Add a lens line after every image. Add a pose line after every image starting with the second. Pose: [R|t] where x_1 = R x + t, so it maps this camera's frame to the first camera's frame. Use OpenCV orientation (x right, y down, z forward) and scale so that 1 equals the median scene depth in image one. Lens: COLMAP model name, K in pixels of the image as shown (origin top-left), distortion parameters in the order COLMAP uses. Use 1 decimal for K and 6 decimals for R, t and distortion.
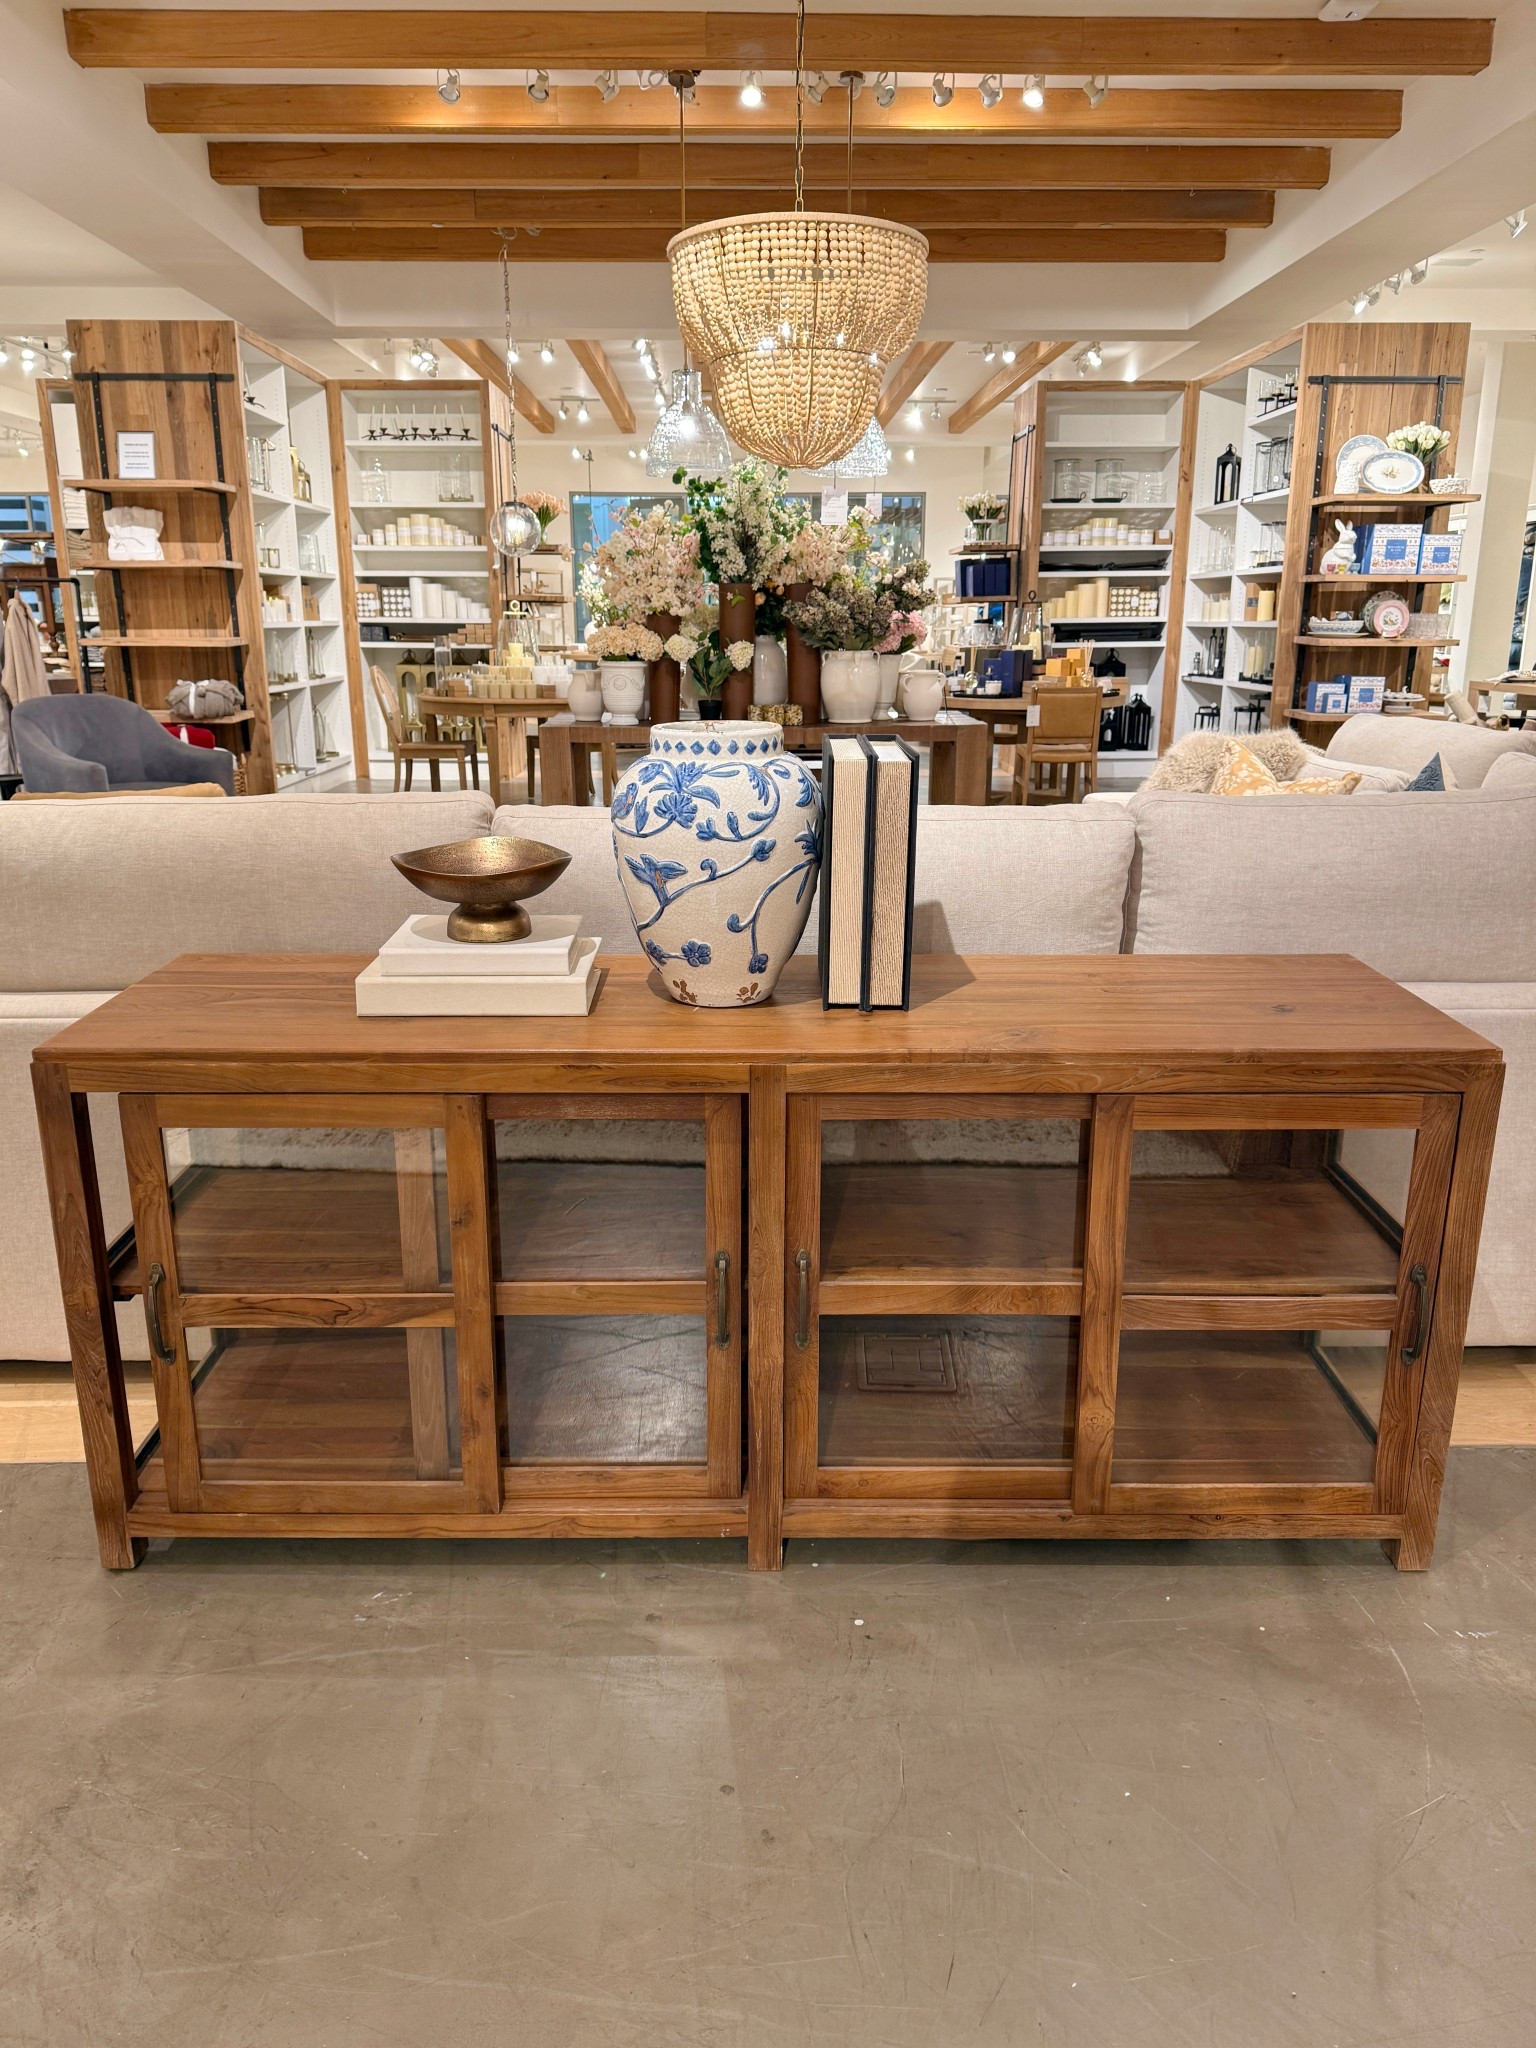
lens RADIAL K [[1457.2, 0, 768.0], [0, 1457.2, 1024.0], [0, 0, 1]] dist [0.133149, -0.246651]
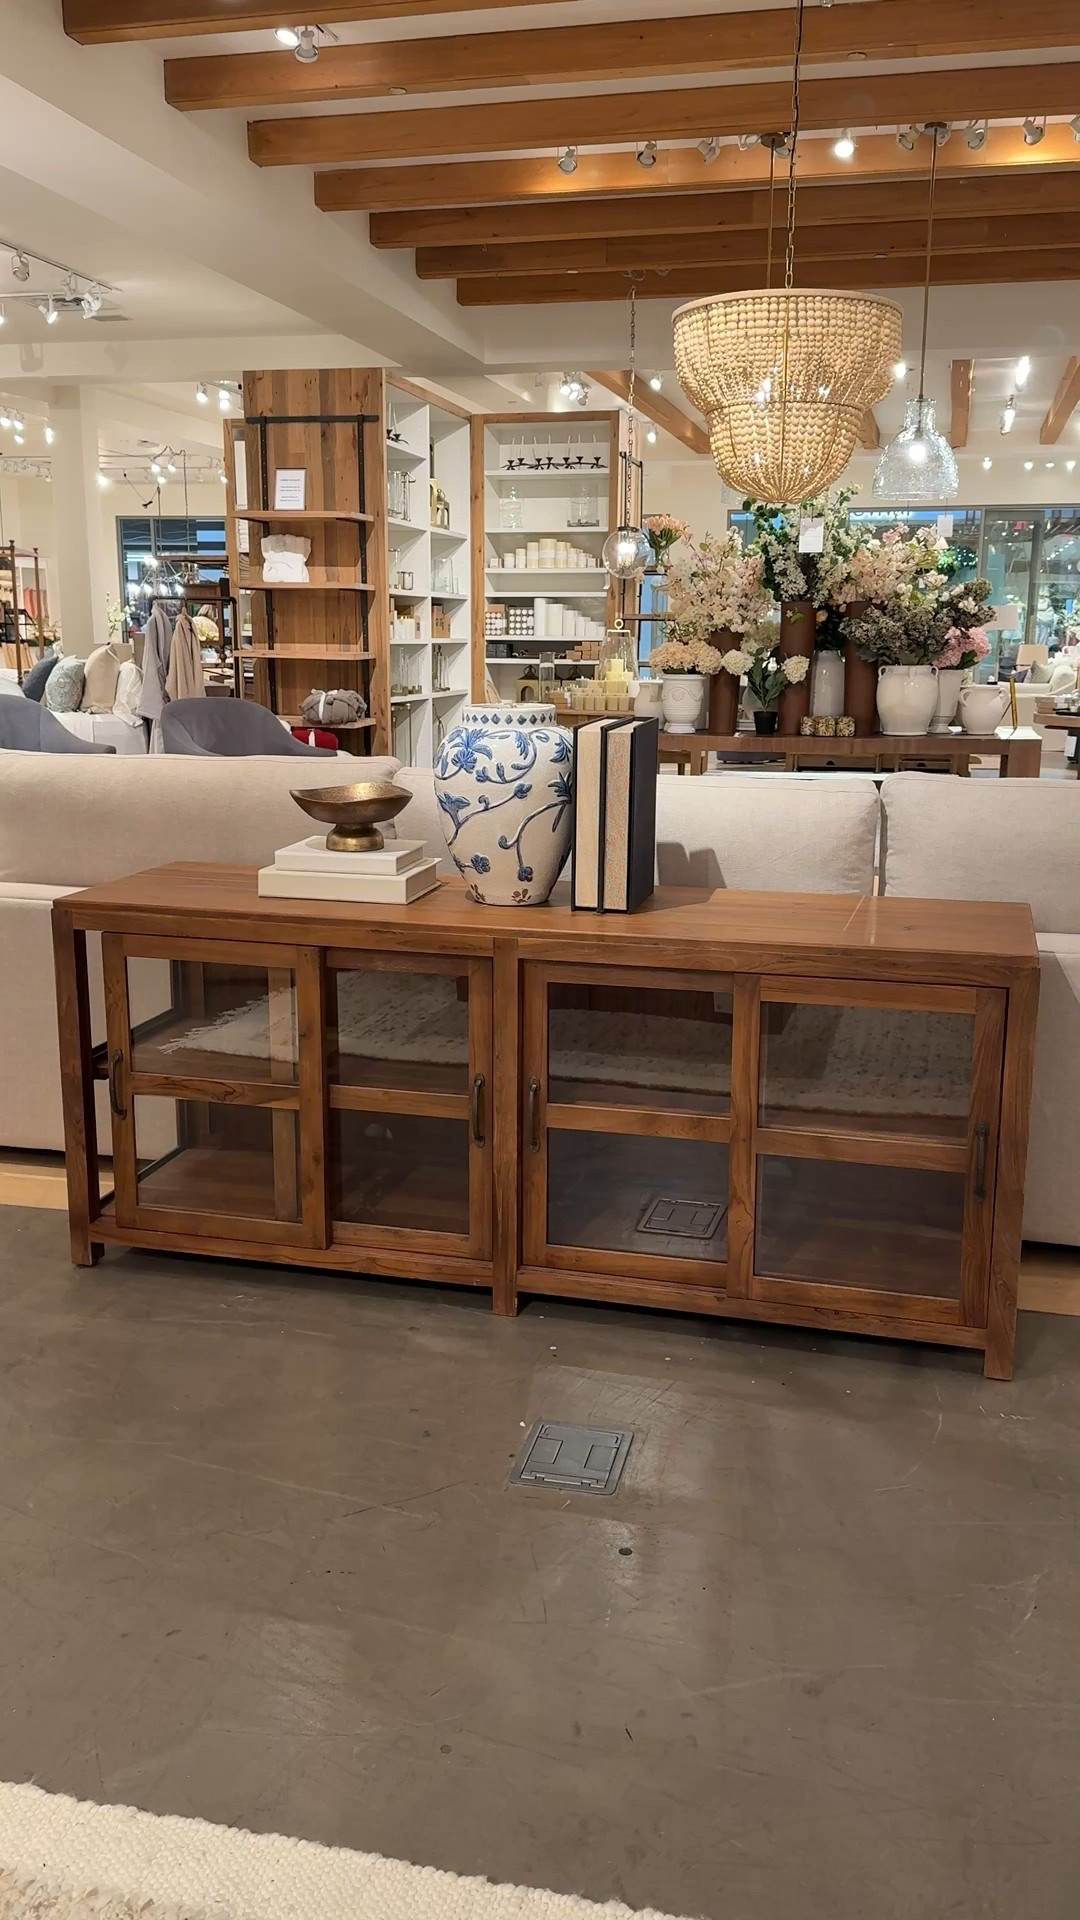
lens RADIAL K [[1551.9, 0, 536.6], [0, 1551.9, 976.4], [0, 0, 1]] dist [0.212595, -0.503596]
pose [[0.965369, 0.063777, -0.252975, 0.103534], [-0.077801, 0.995916, -0.045815, 0.033123], [0.249019, 0.063910, 0.966388, -0.115868]]
